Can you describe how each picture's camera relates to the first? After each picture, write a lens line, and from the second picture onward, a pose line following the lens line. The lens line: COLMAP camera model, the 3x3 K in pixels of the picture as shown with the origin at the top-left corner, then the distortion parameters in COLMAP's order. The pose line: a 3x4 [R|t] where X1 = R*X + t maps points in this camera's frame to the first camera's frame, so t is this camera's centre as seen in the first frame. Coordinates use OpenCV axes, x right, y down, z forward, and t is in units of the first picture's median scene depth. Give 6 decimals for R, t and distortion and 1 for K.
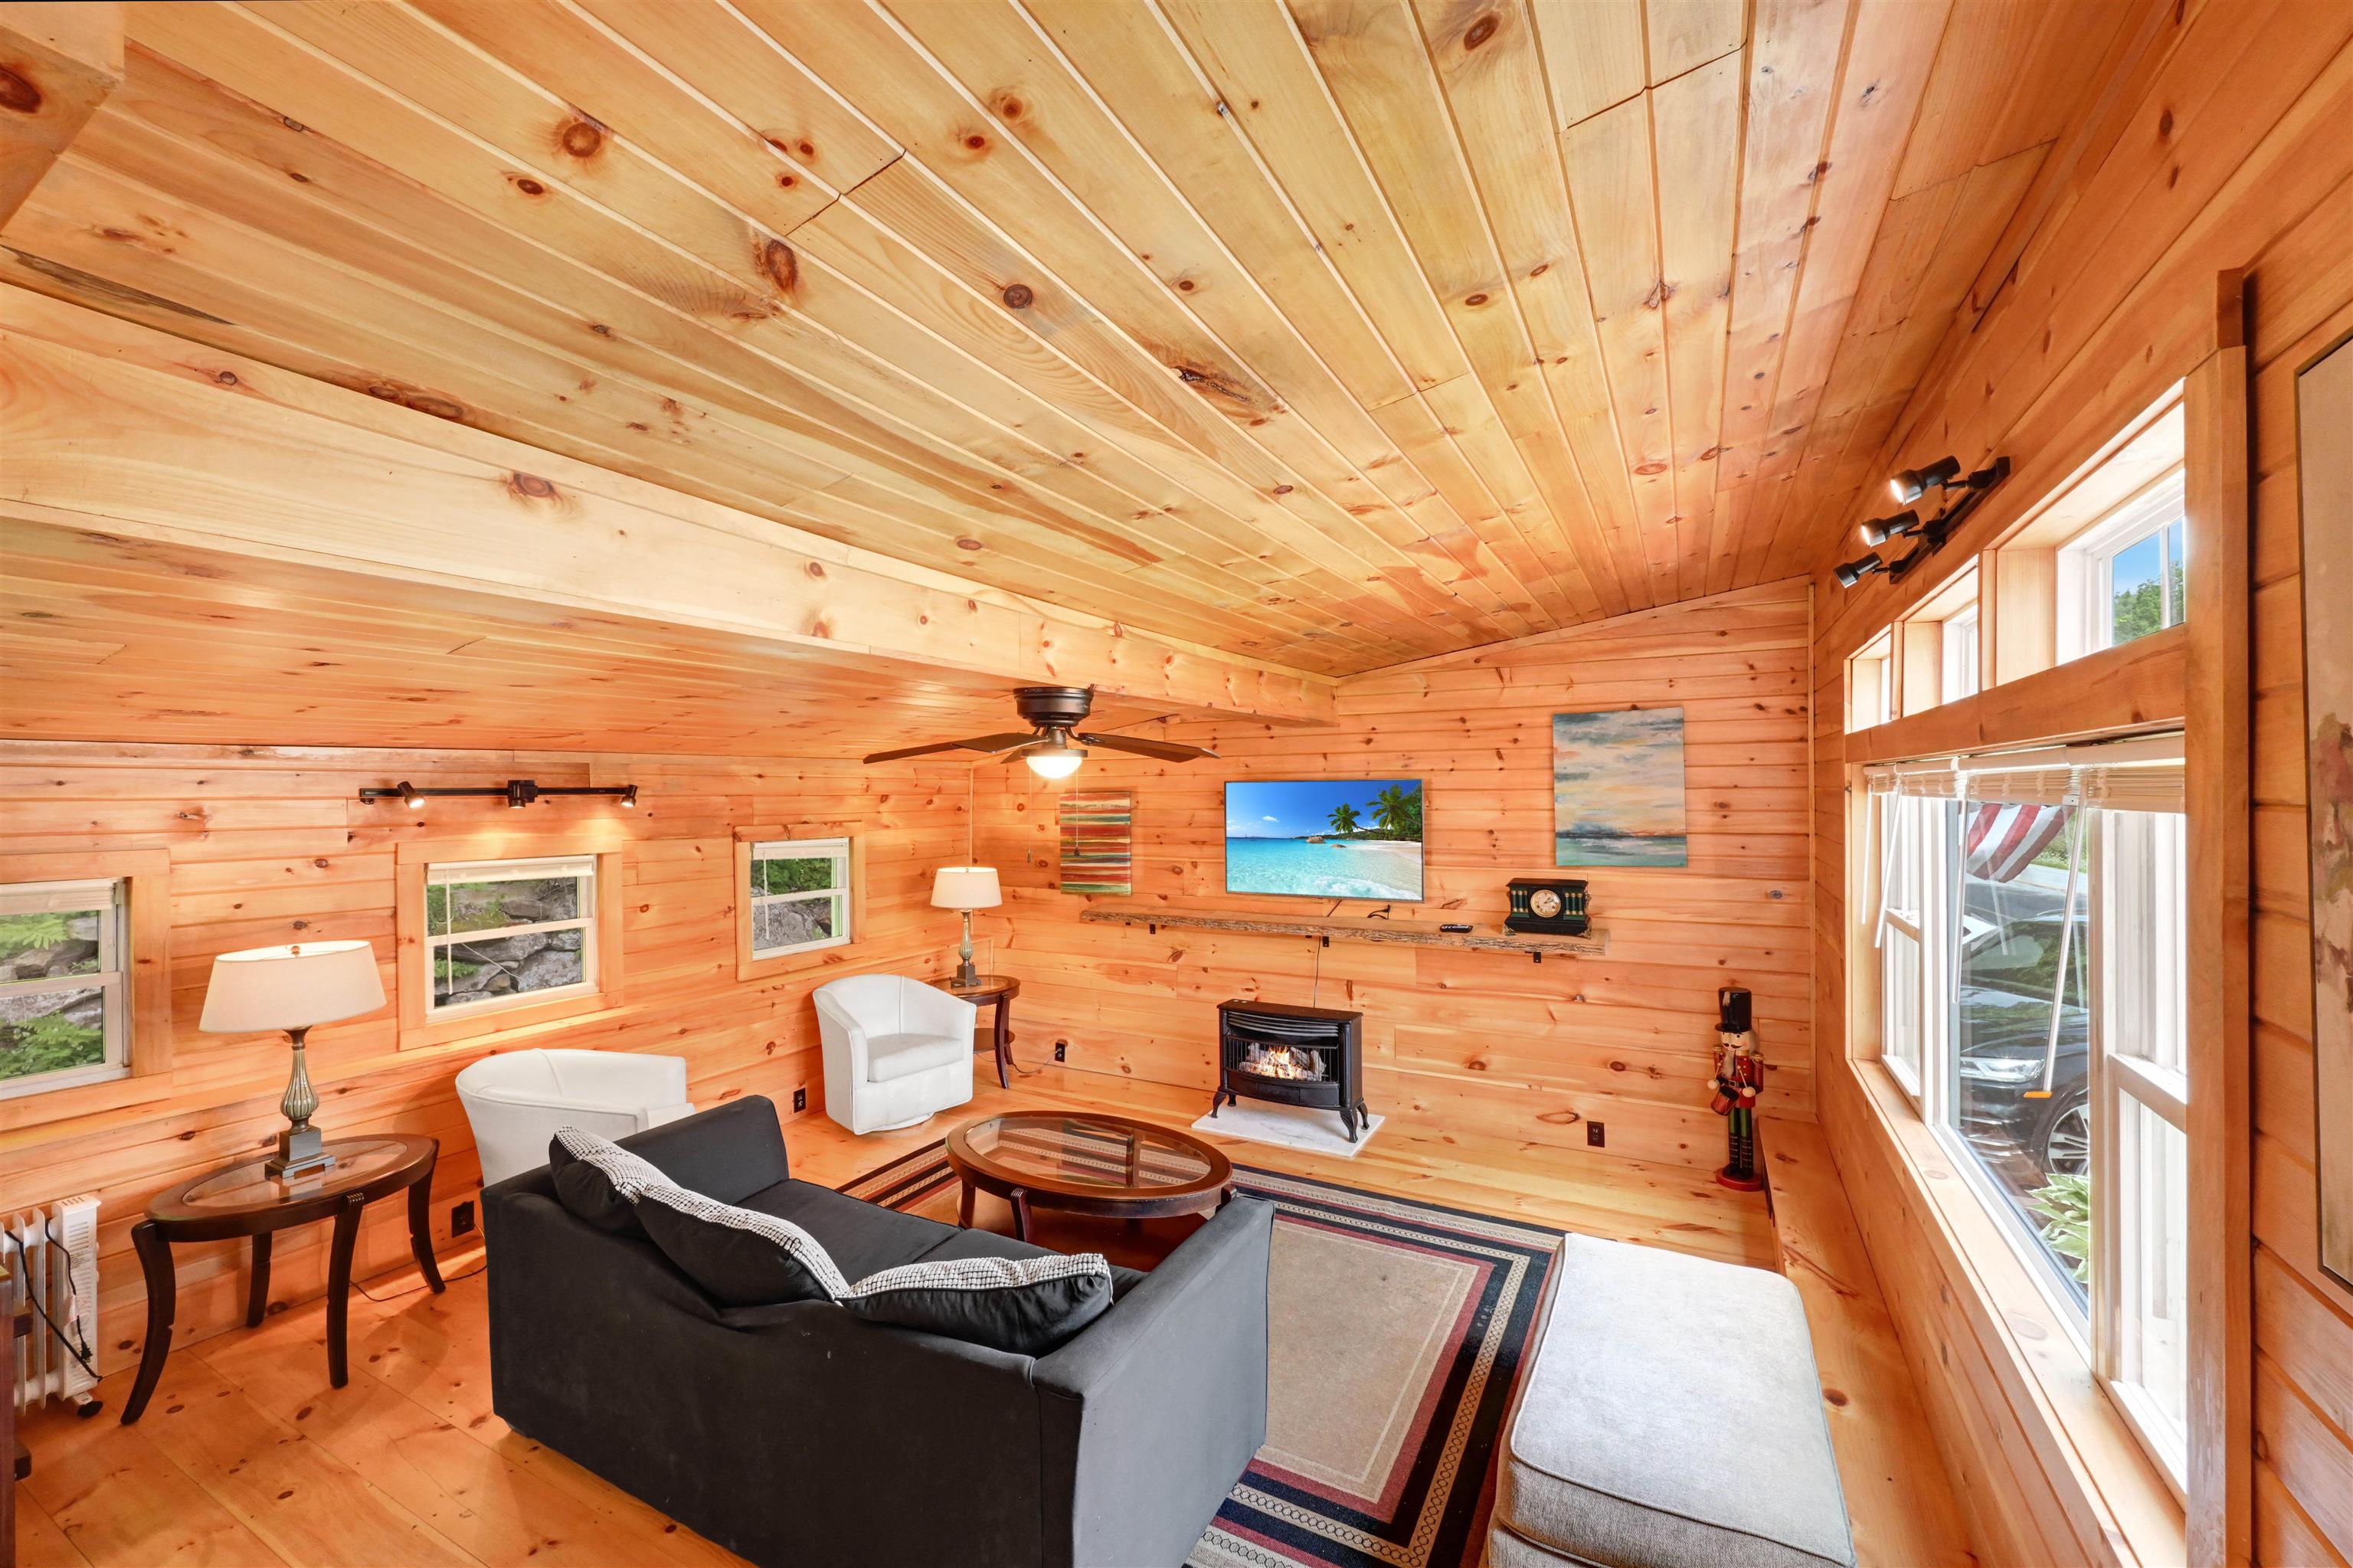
lens RADIAL K [[947.0, 0, 1204.0], [0, 947.0, 784.5], [0, 0, 1]] dist [0.000011, -0.000157]
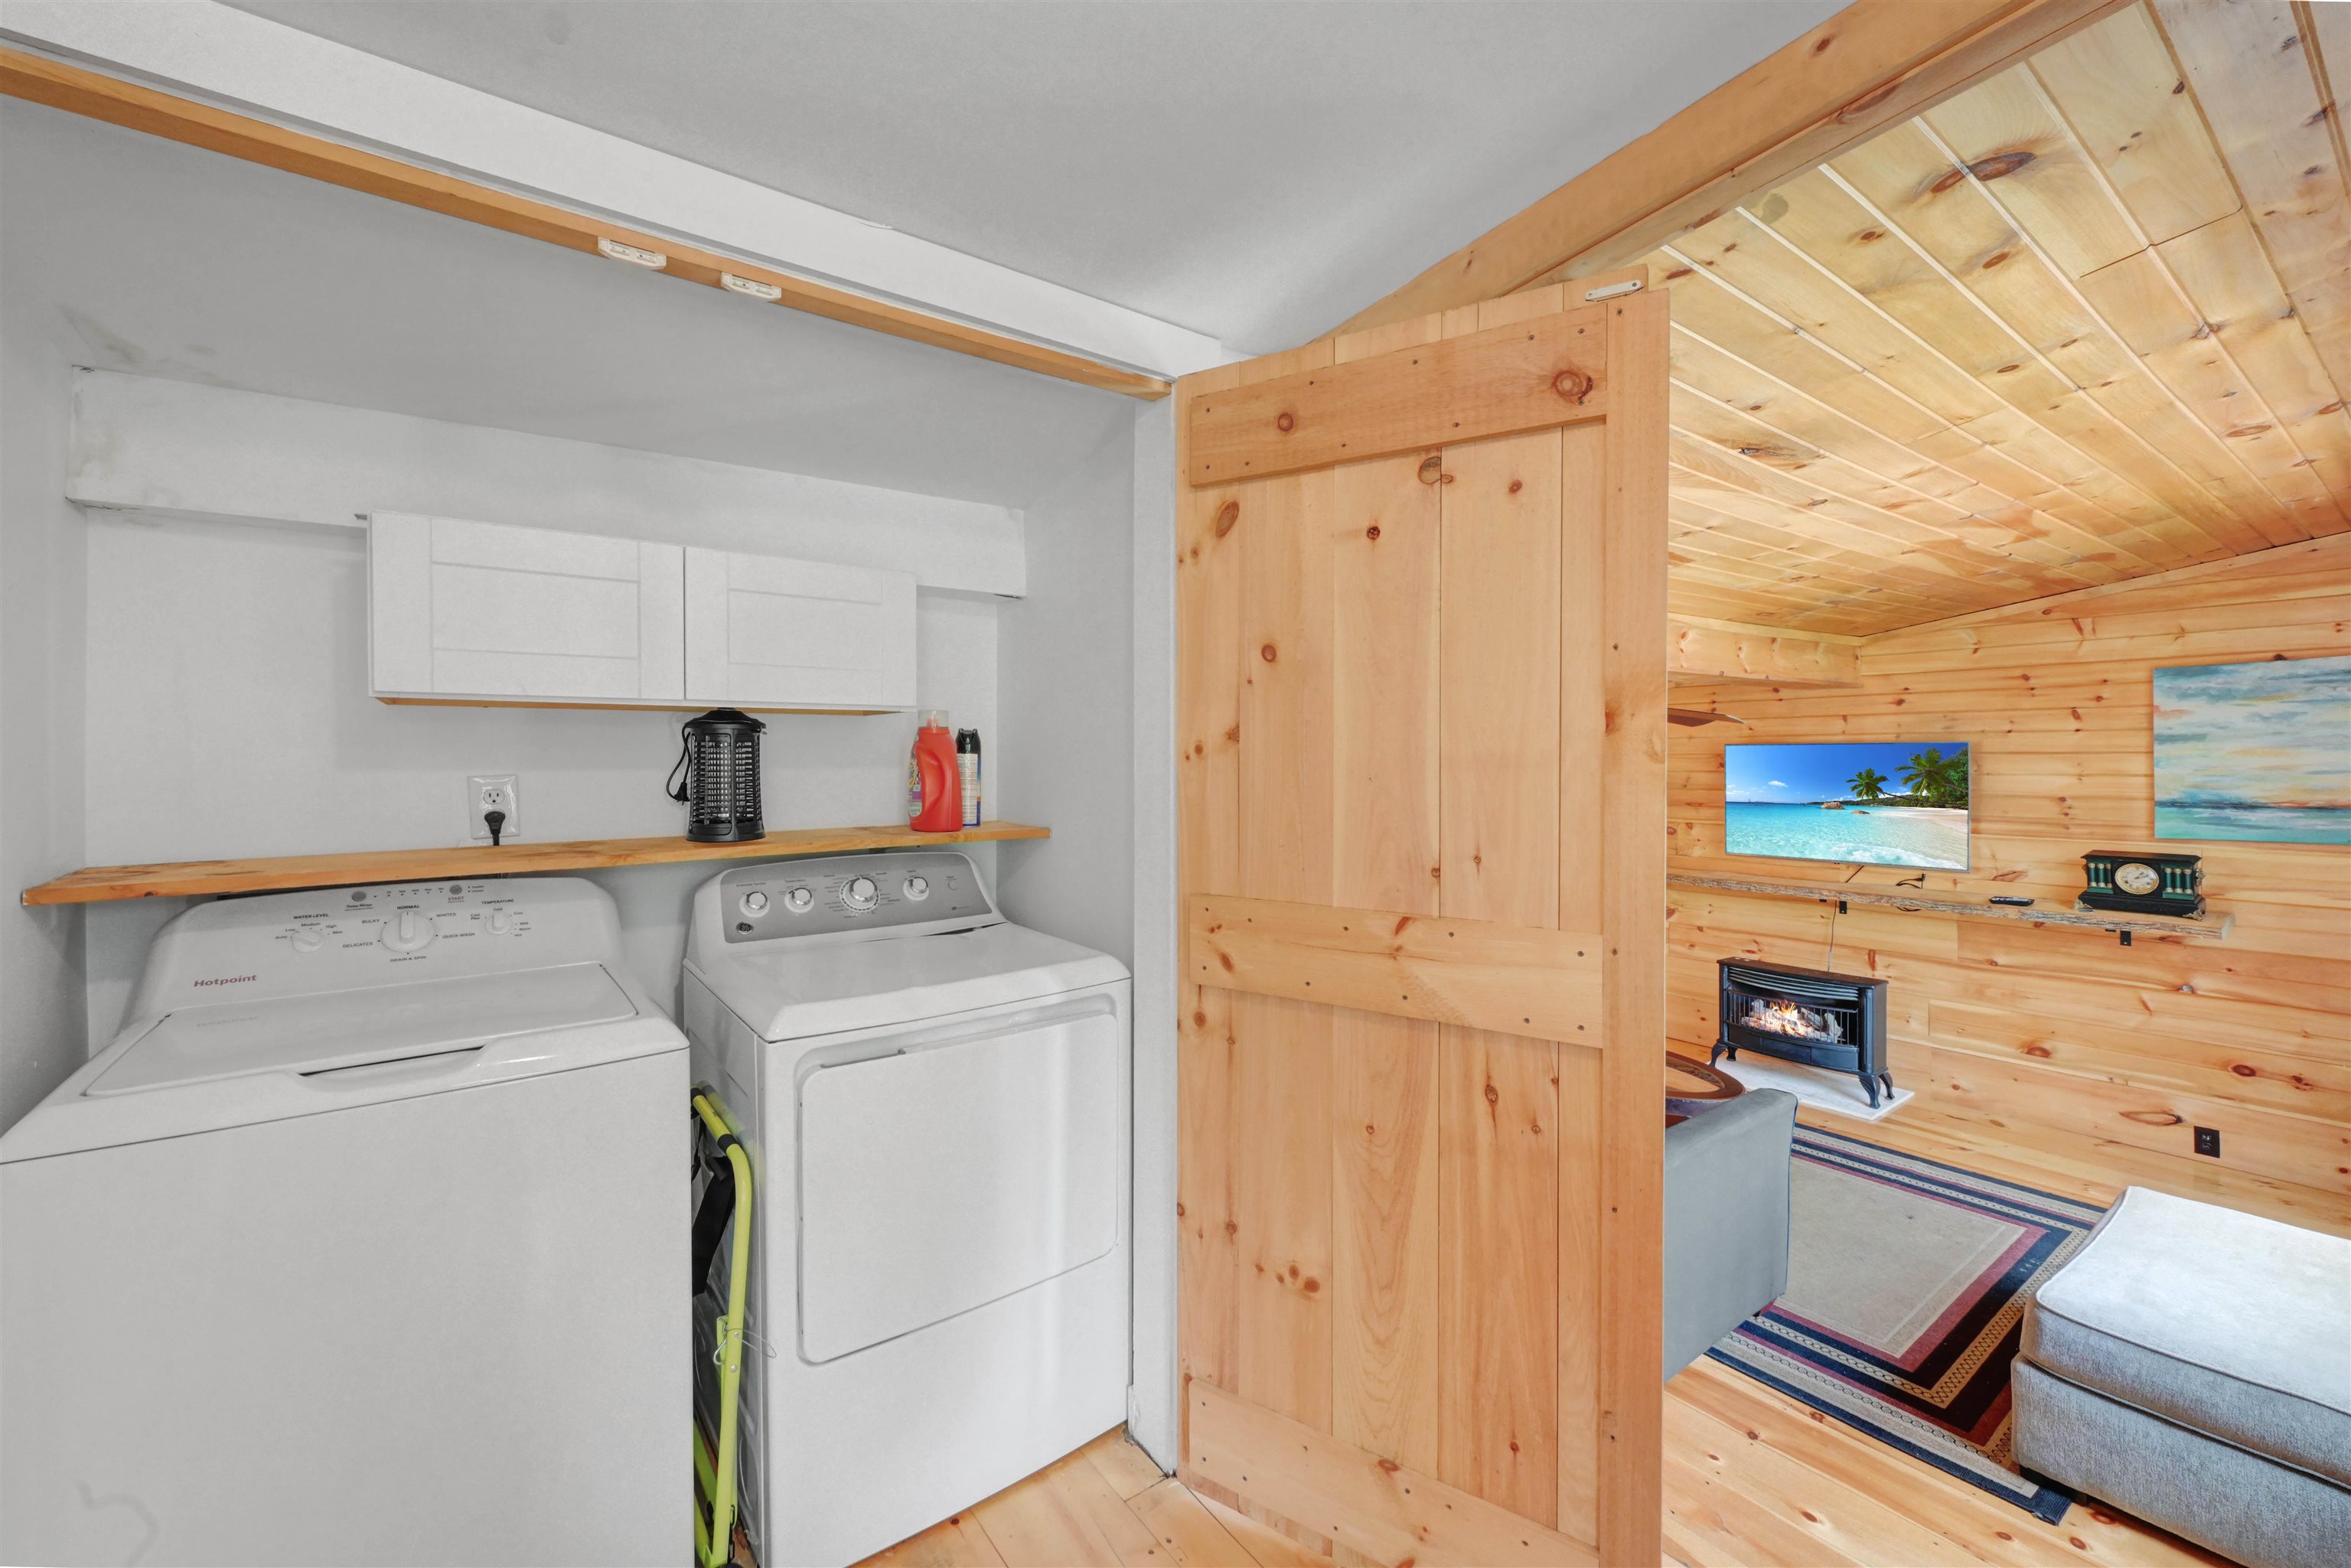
lens RADIAL K [[978.0, 0, 1177.7], [0, 978.0, 768.4], [0, 0, 1]] dist [-0.000260, -0.000196]
pose [[0.894787, 0.009757, -0.446386, -0.041070], [-0.000989, 0.999802, 0.019870, 0.002608], [0.446492, -0.017337, 0.894620, -0.231419]]
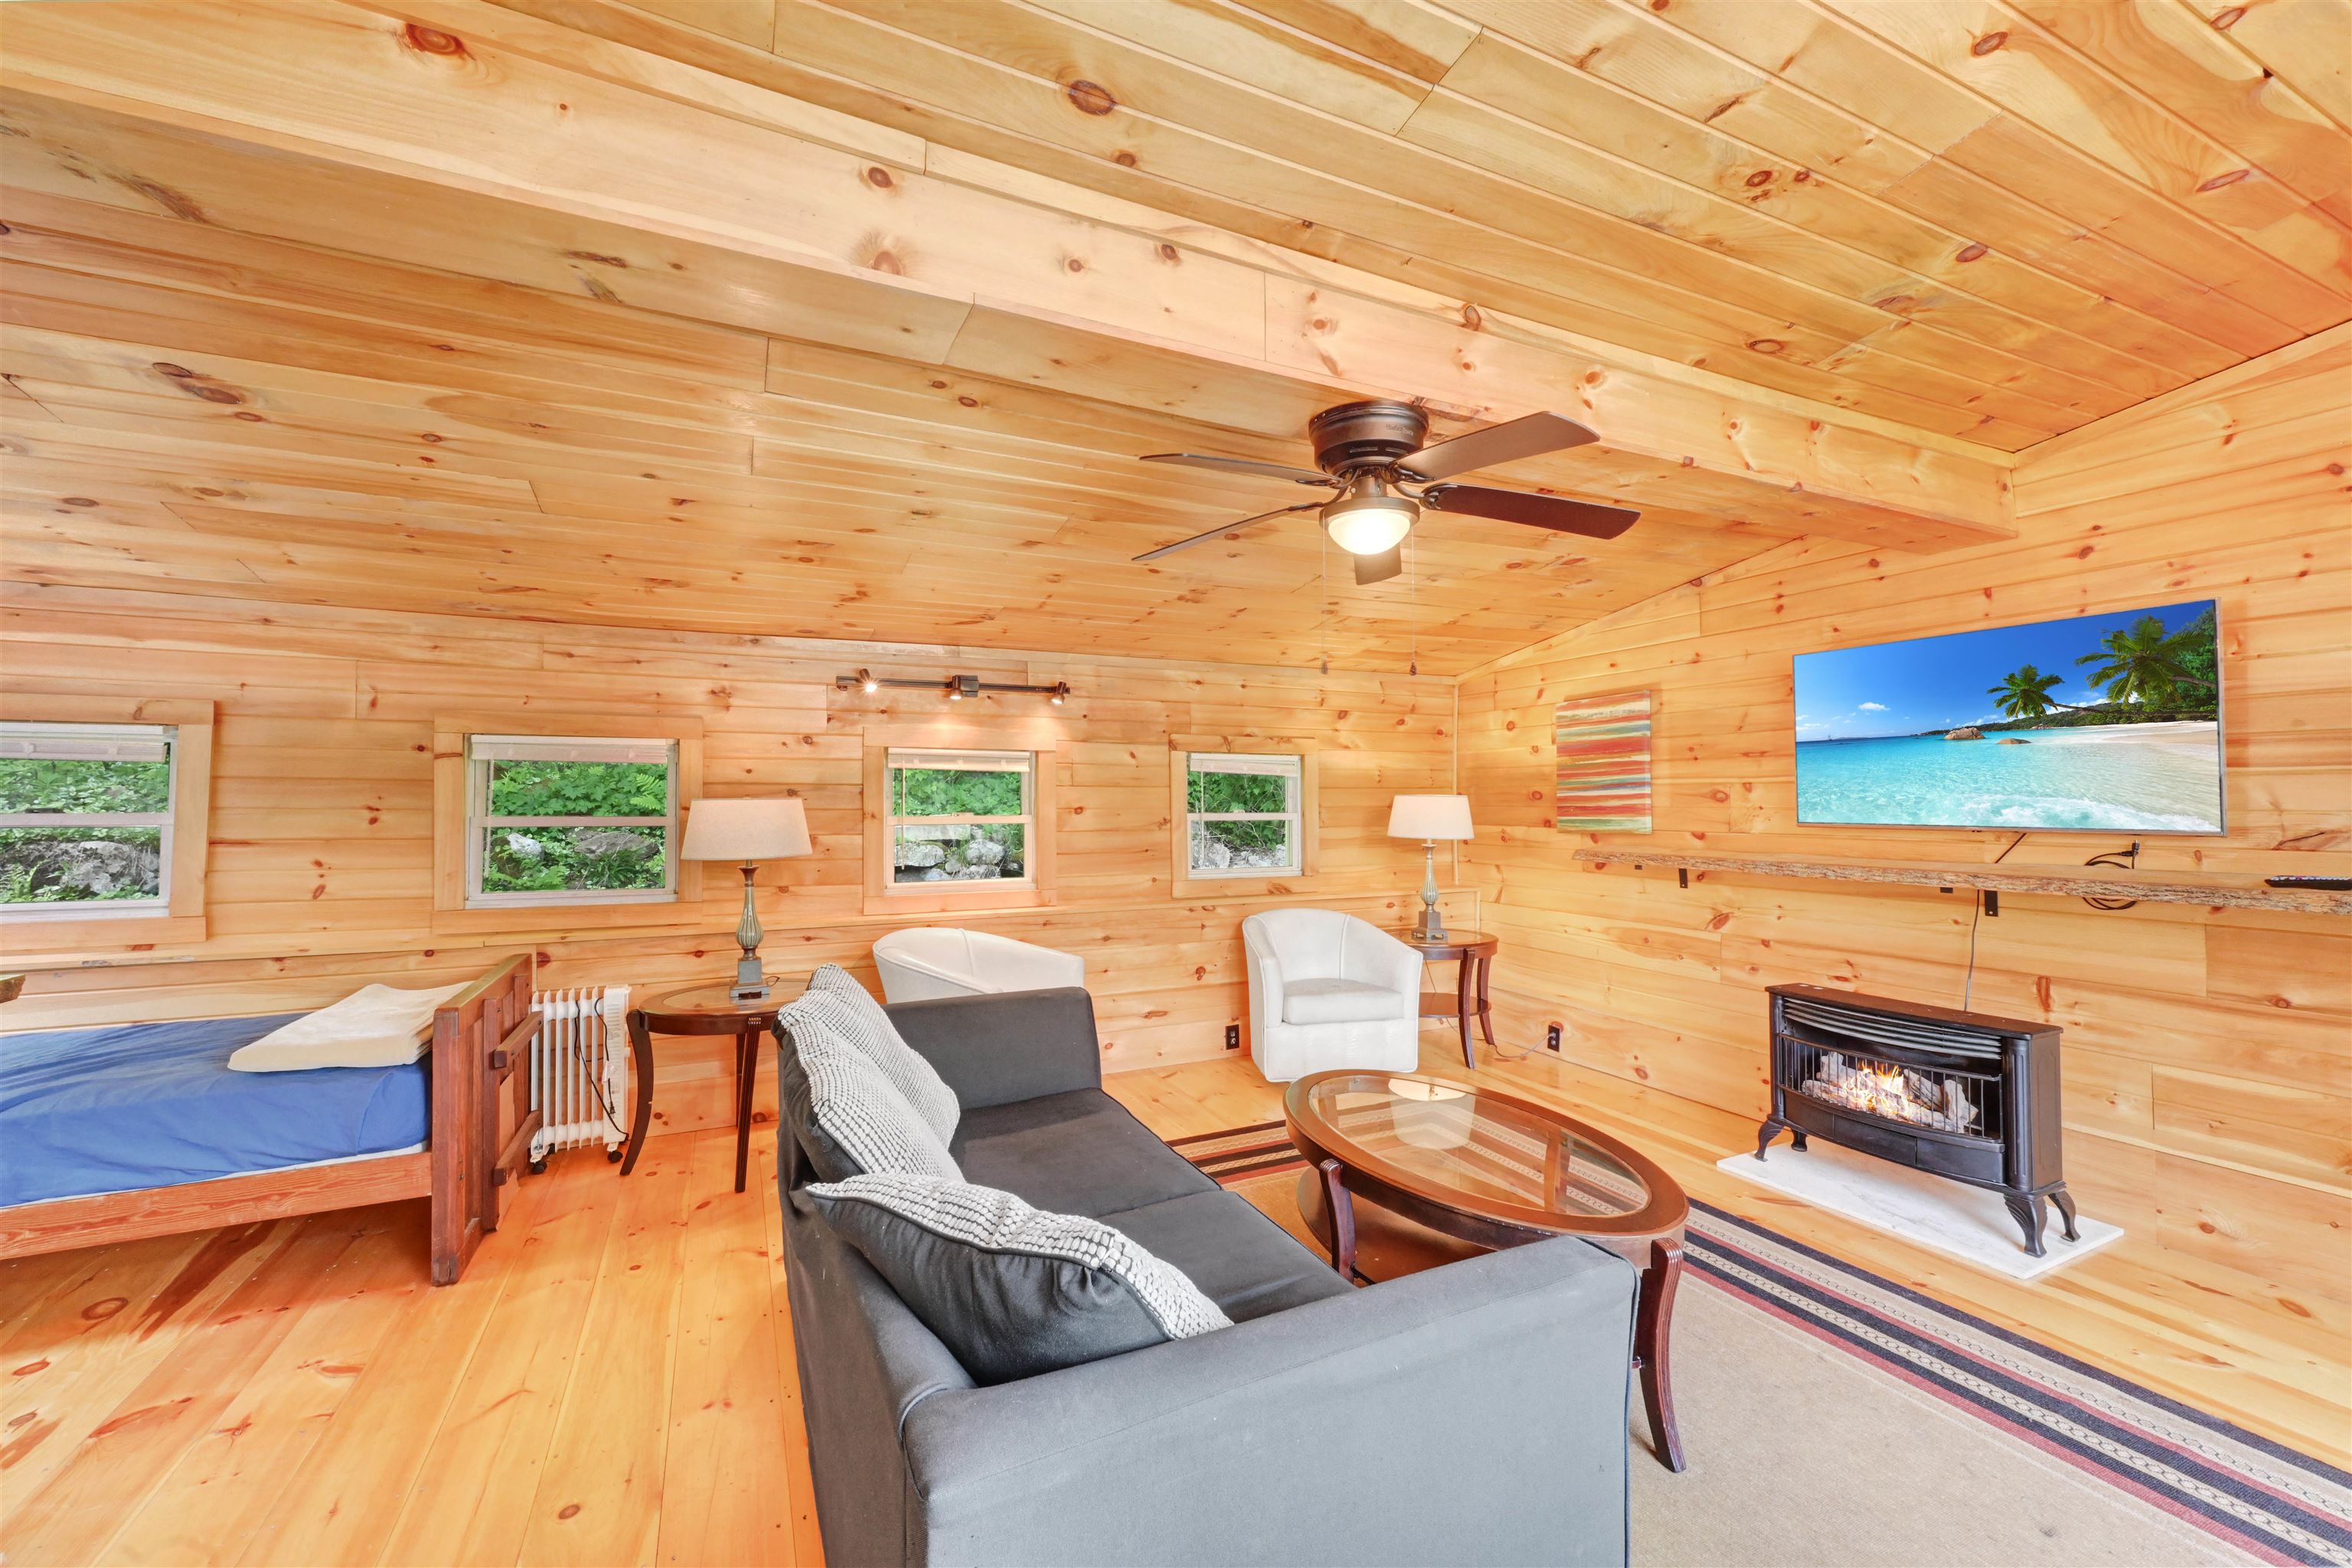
lens RADIAL K [[966.6, 0, 1186.8], [0, 966.6, 782.5], [0, 0, 1]] dist [-0.000398, 0.000515]
pose [[0.804099, -0.004040, -0.594482, 0.094662], [-0.001539, 0.999959, -0.008878, 0.106556], [0.594494, 0.008054, 0.804060, 0.248172]]
